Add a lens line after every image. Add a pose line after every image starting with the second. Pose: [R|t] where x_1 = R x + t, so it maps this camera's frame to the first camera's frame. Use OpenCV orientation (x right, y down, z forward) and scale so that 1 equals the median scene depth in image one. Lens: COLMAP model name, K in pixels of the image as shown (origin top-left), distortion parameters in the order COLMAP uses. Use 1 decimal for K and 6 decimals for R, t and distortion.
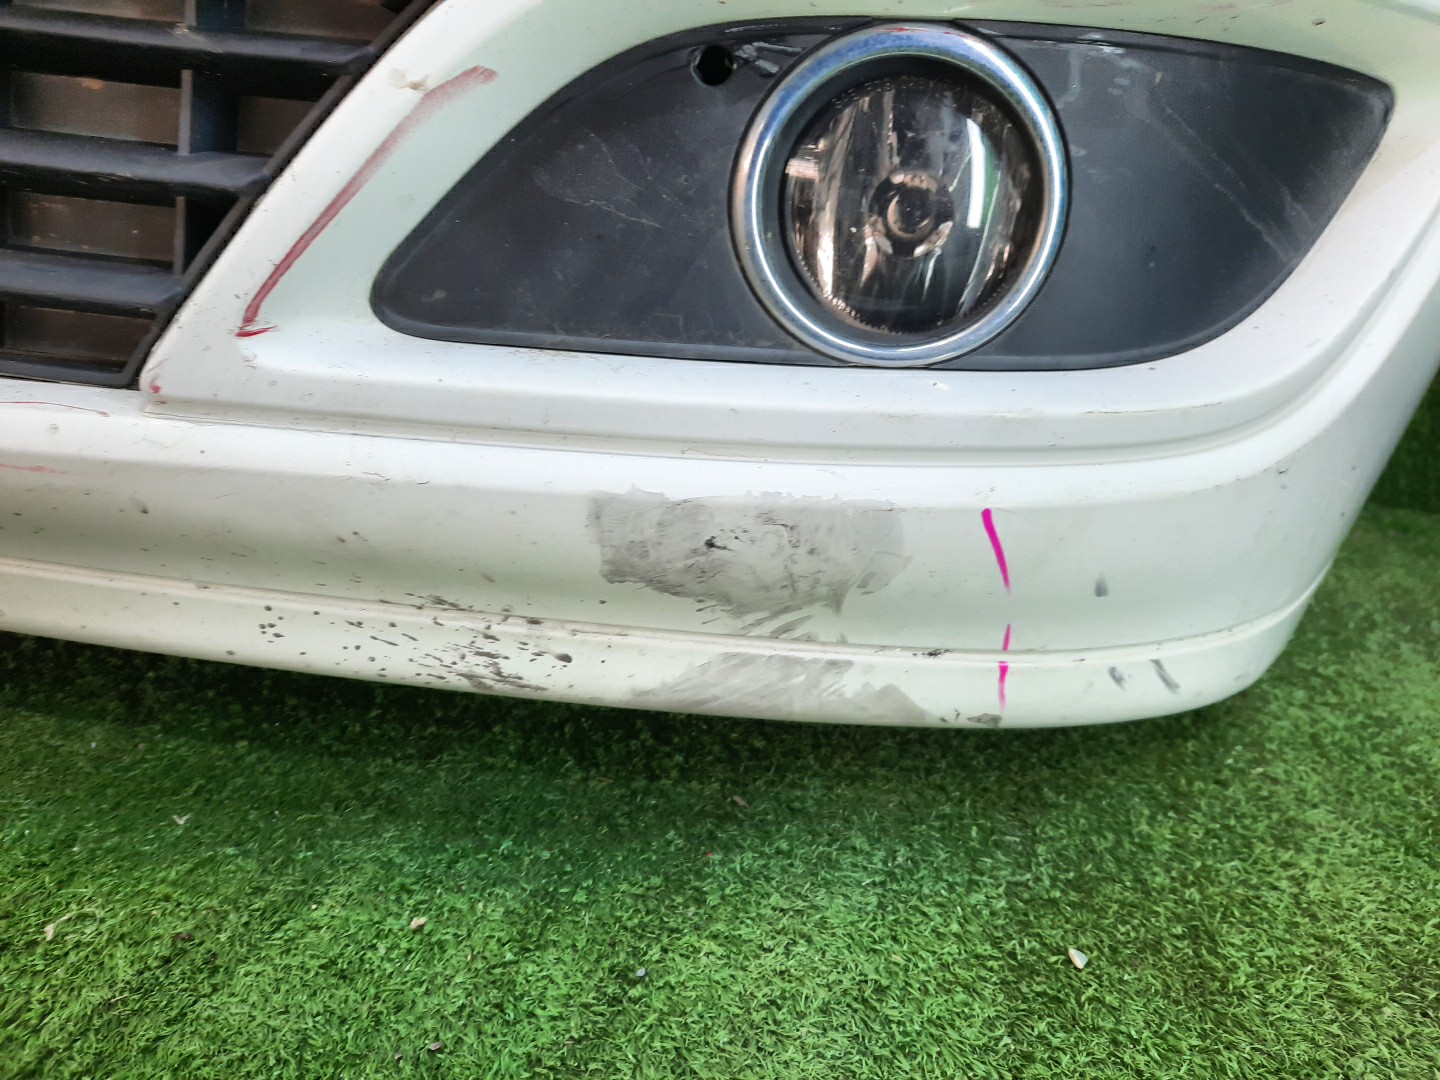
lens RADIAL K [[1057.5, 0, 716.5], [0, 1057.5, 544.8], [0, 0, 1]] dist [0.032026, -0.046734]
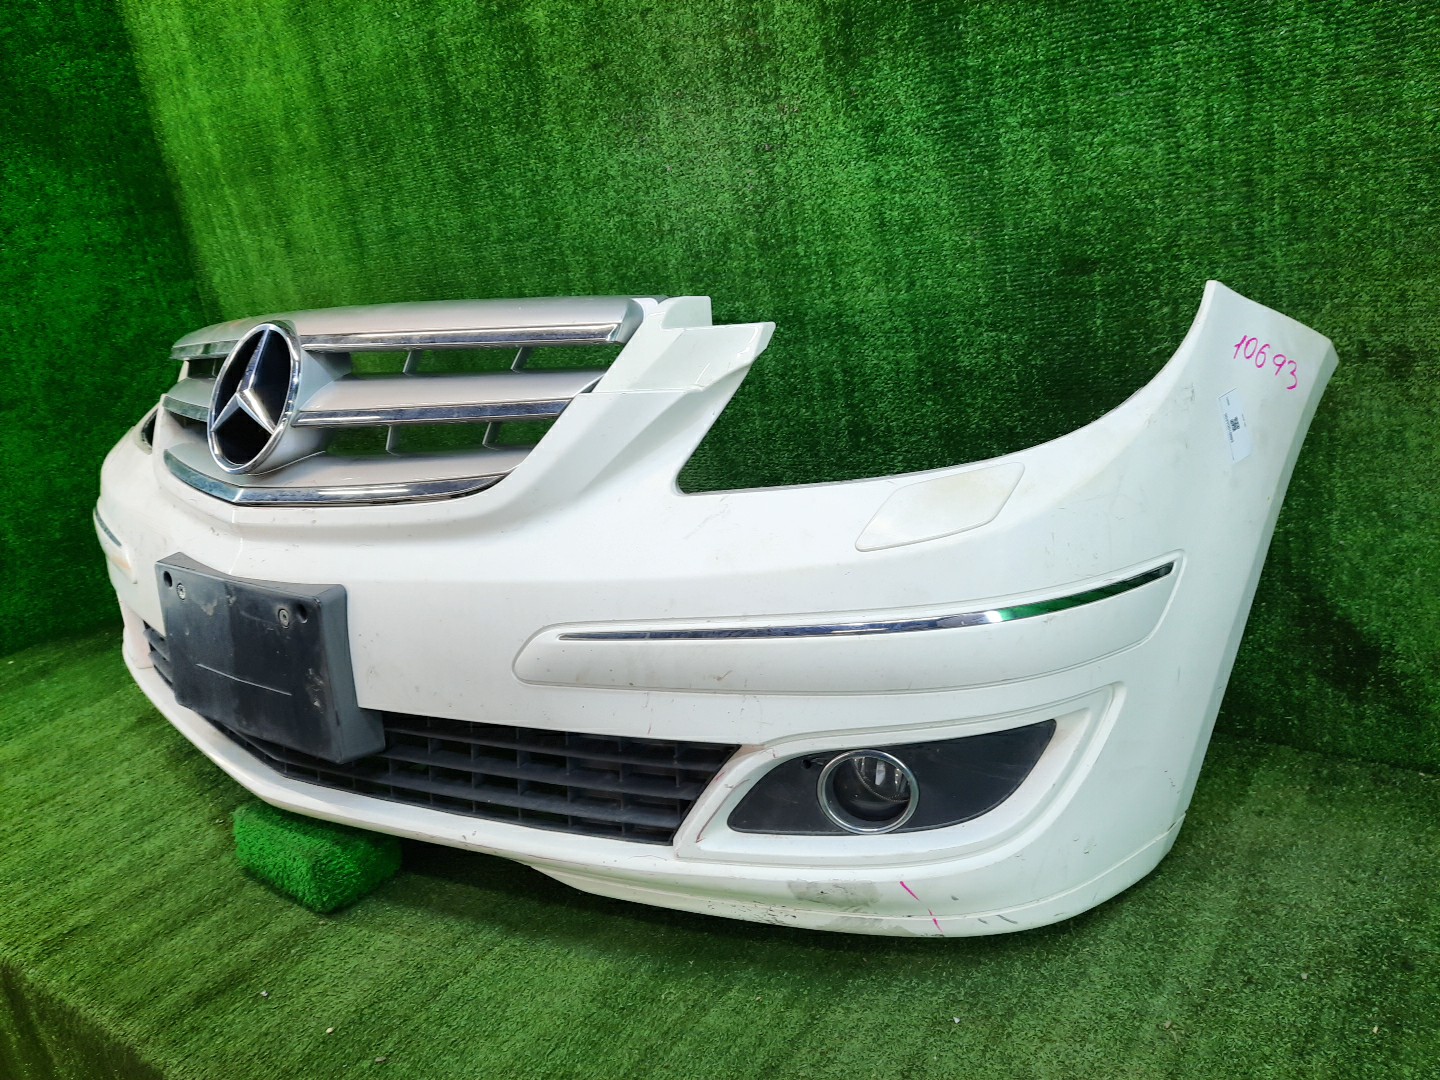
lens RADIAL K [[1057.5, 0, 722.6], [0, 1057.5, 539.0], [0, 0, 1]] dist [0.032026, -0.046734]
pose [[0.922560, -0.114186, -0.368570, 1.054251], [0.093997, 0.992941, -0.072341, -0.885515], [0.374228, 0.032094, 0.926781, -2.282560]]
